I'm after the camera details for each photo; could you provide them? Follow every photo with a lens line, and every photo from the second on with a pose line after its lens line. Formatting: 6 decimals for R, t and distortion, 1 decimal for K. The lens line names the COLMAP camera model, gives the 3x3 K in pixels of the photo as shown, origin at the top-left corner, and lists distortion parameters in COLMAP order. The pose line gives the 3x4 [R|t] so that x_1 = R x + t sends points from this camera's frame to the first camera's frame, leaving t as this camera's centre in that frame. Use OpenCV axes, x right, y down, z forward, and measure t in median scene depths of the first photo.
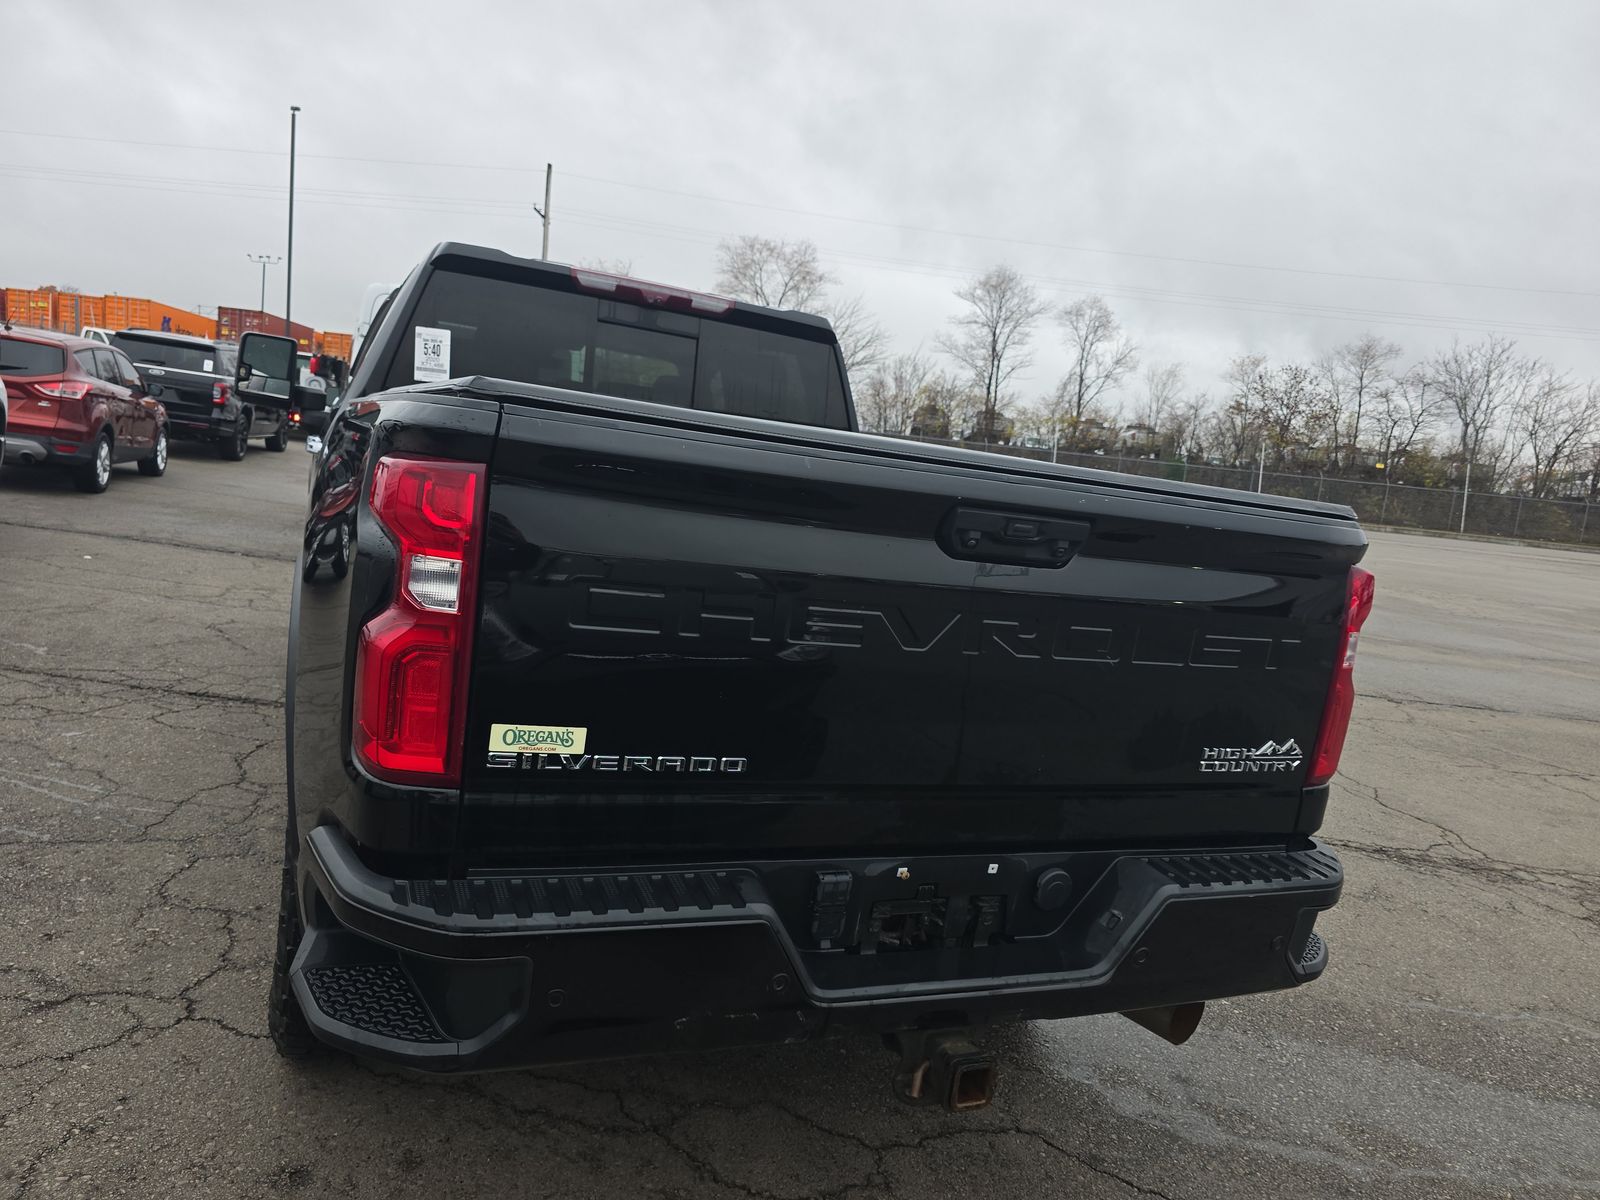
lens RADIAL K [[1089.5, 0, 796.2], [0, 1089.5, 601.4], [0, 0, 1]] dist [0.068242, -0.063305]
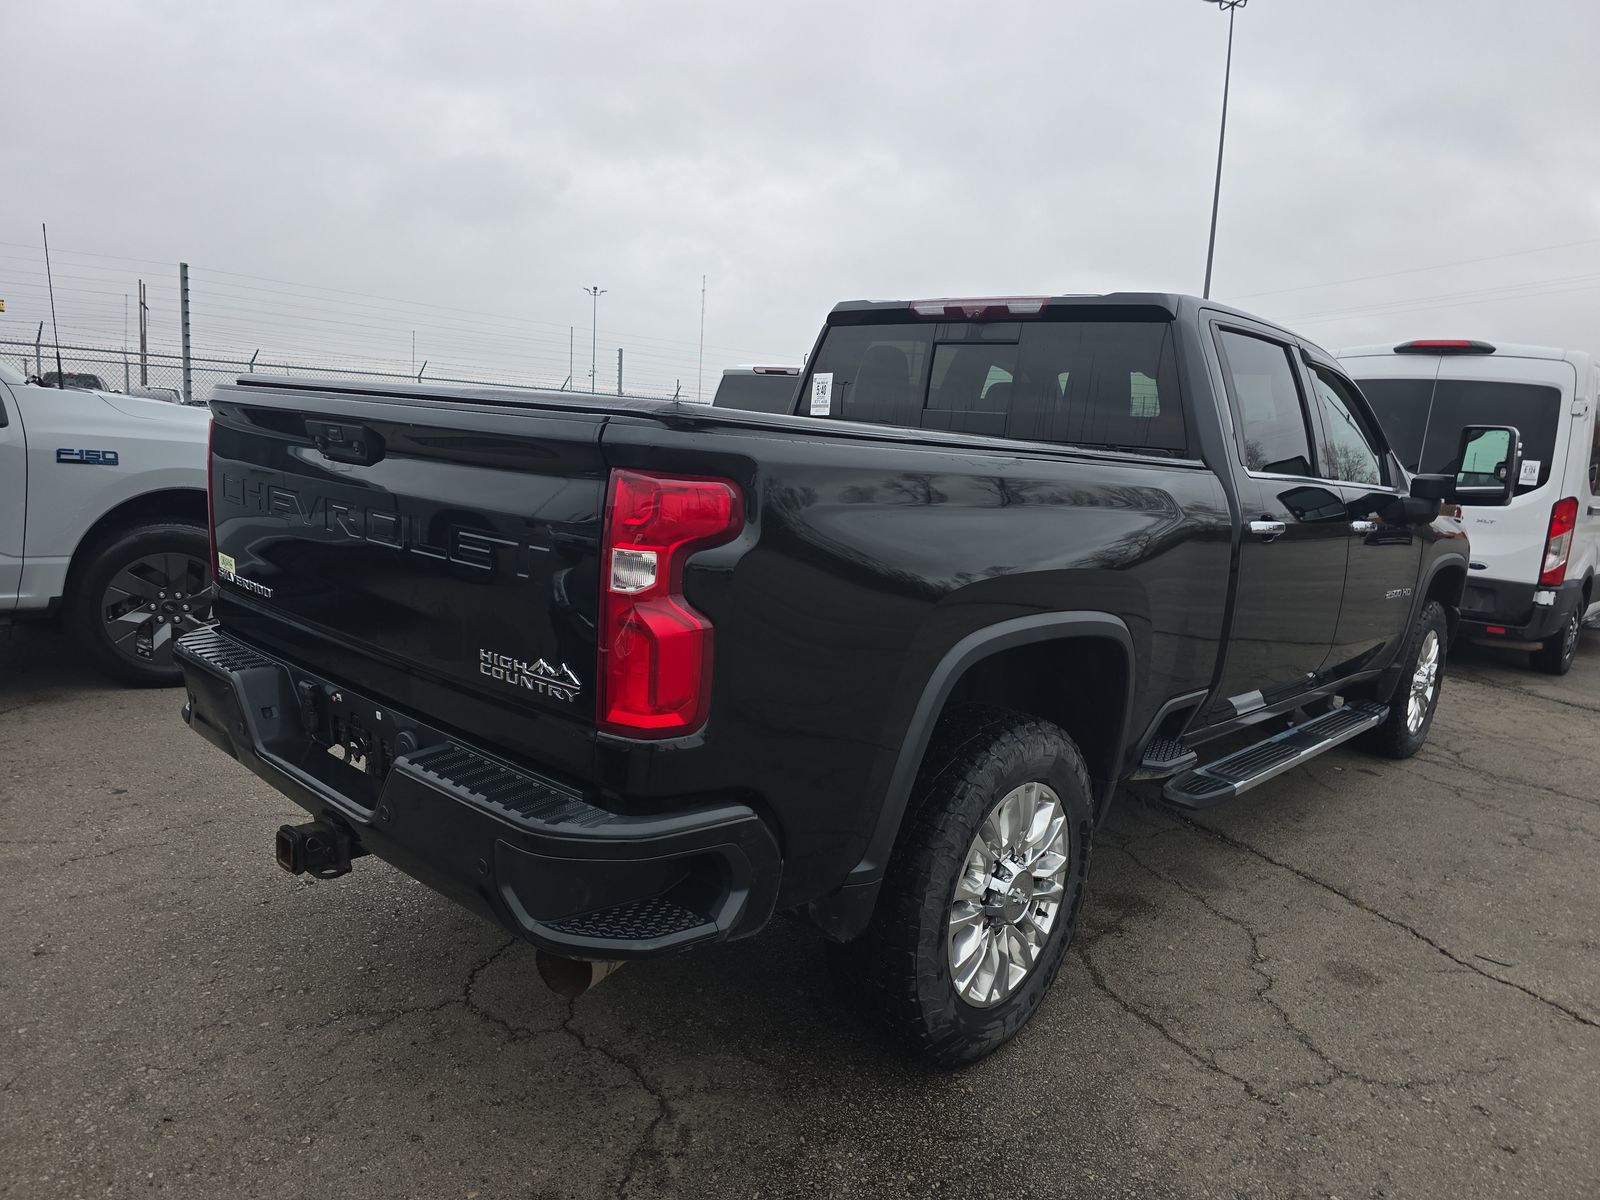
lens RADIAL K [[1089.5, 0, 796.2], [0, 1089.5, 601.4], [0, 0, 1]] dist [0.068242, -0.063305]
pose [[0.409287, 0.041329, -0.911469, 0.086586], [-0.137664, 0.990335, -0.016912, 0.004115], [0.901961, 0.132398, 0.411020, 0.051644]]
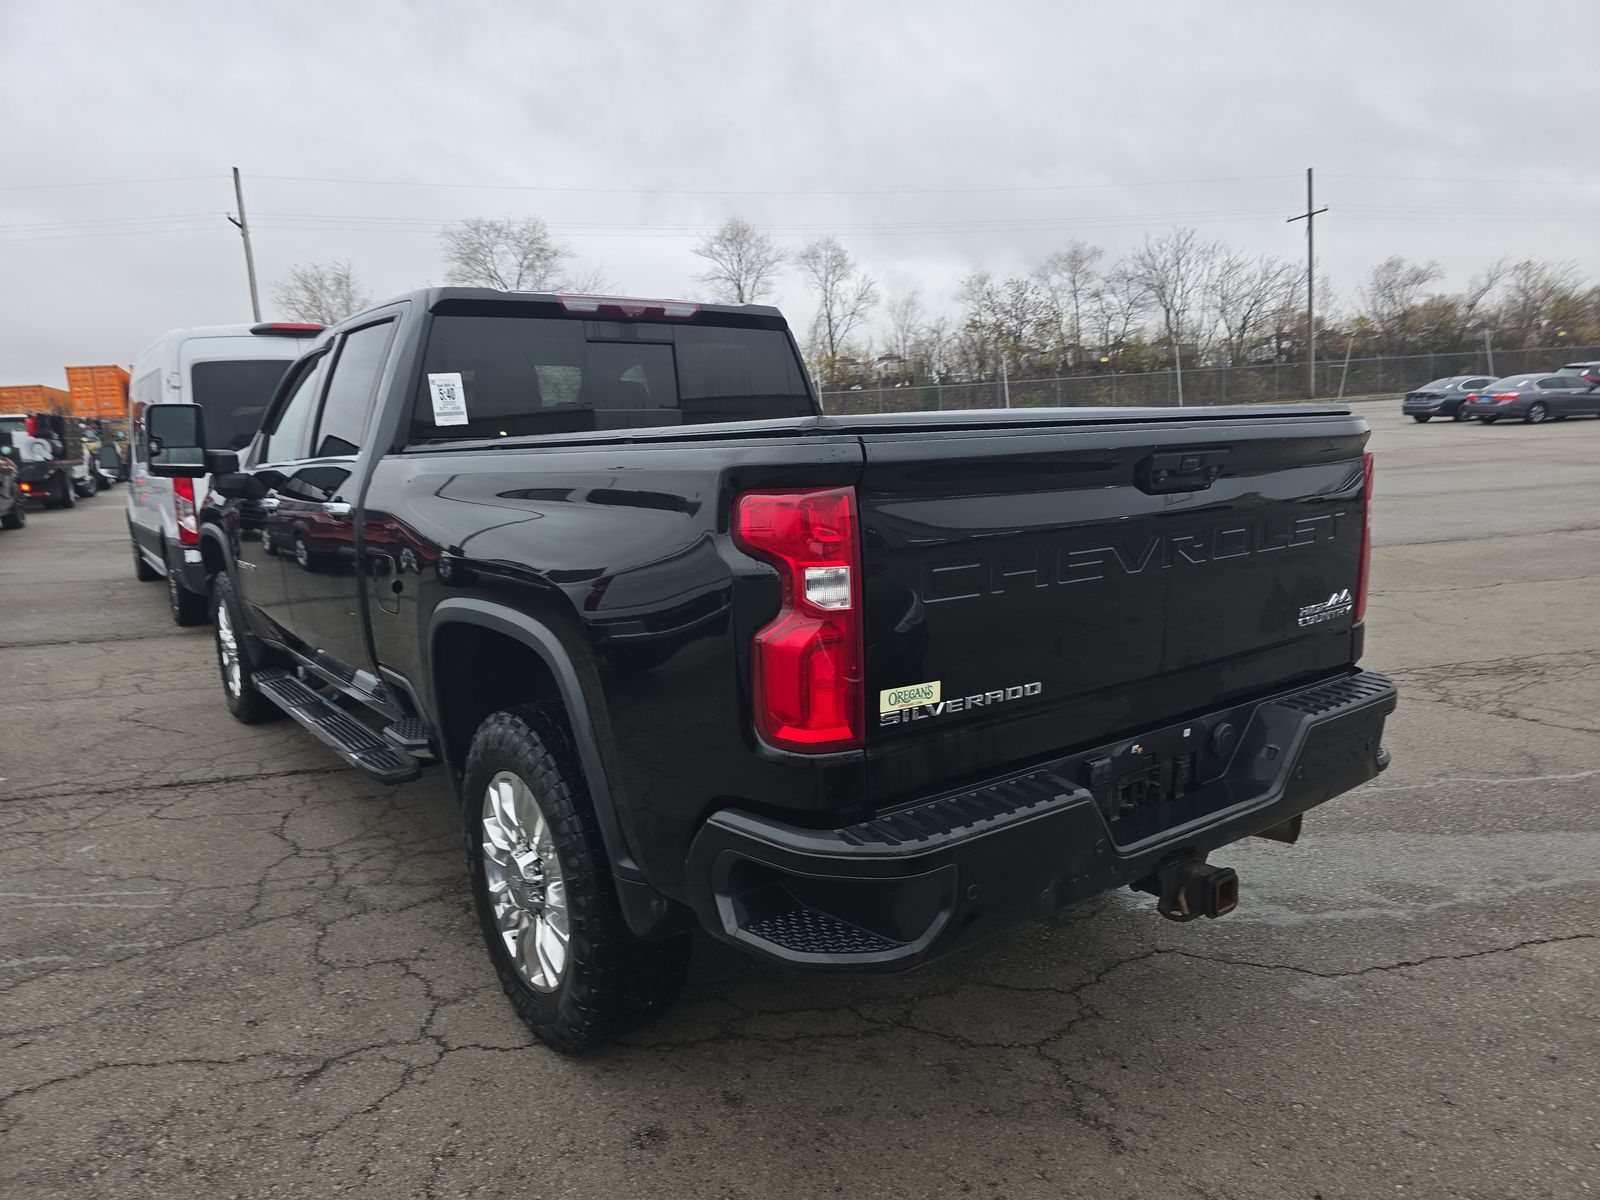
lens RADIAL K [[1090.5, 0, 800.0], [0, 1090.5, 600.0], [0, 0, 1]] dist [0.083212, -0.085676]
pose [[0.960241, -0.195560, 0.199232, -0.027213], [0.188857, 0.980611, 0.052299, -0.003285], [-0.205597, -0.012593, 0.978556, -0.008656]]
